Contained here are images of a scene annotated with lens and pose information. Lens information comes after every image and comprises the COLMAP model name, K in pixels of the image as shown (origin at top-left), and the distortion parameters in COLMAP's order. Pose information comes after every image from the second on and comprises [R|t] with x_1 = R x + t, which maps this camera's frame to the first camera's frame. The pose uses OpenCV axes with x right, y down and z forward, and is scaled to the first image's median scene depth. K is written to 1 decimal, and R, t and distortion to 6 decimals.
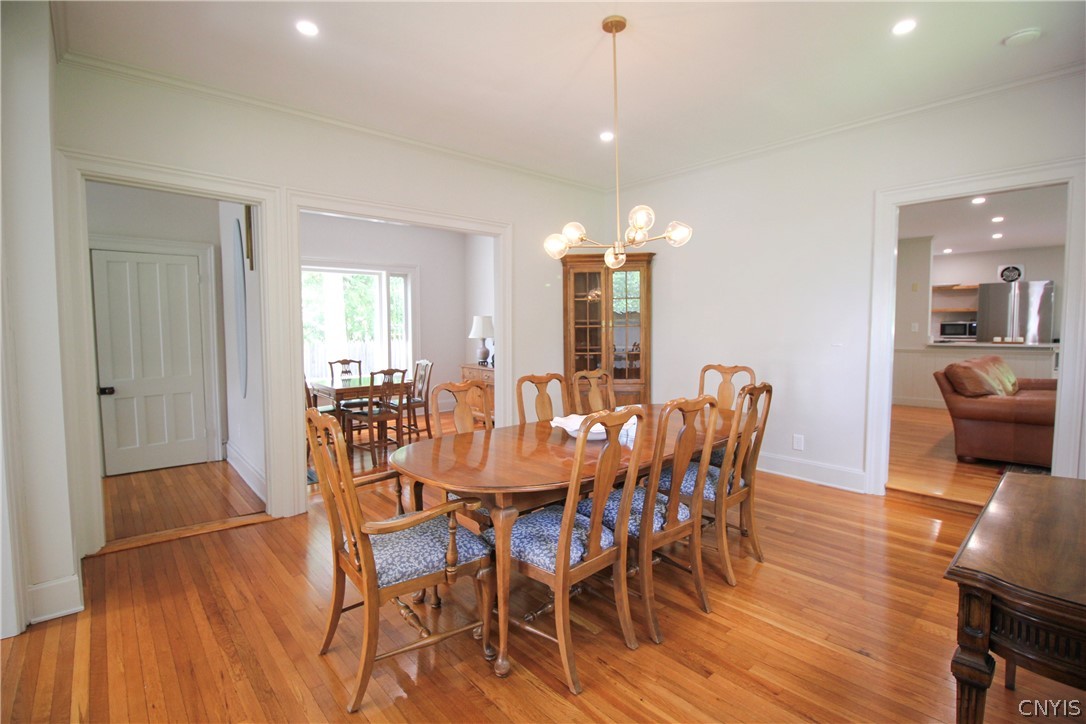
lens RADIAL K [[503.1, 0, 543.0], [0, 503.1, 362.0], [0, 0, 1]] dist [-0.021381, -0.000401]
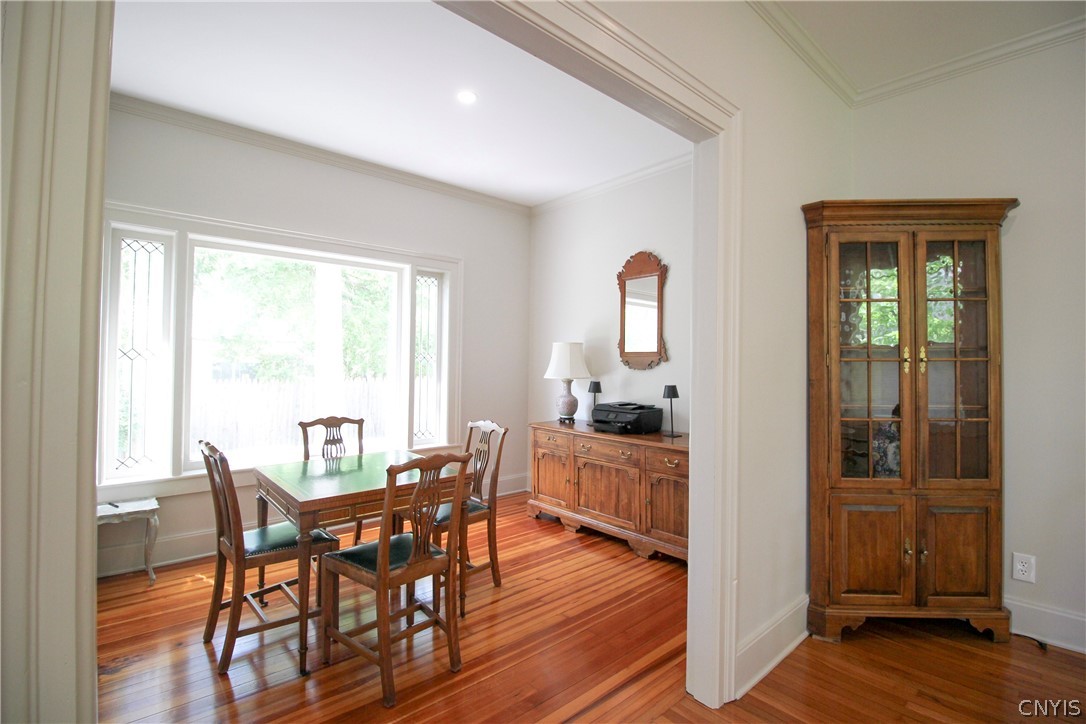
lens RADIAL K [[504.1, 0, 538.1], [0, 504.1, 356.4], [0, 0, 1]] dist [-0.011833, -0.000790]
pose [[0.999824, 0.015406, -0.010688, -0.154622], [-0.016268, 0.996170, -0.085913, -0.022932], [0.009324, 0.086071, 0.996245, 0.415879]]
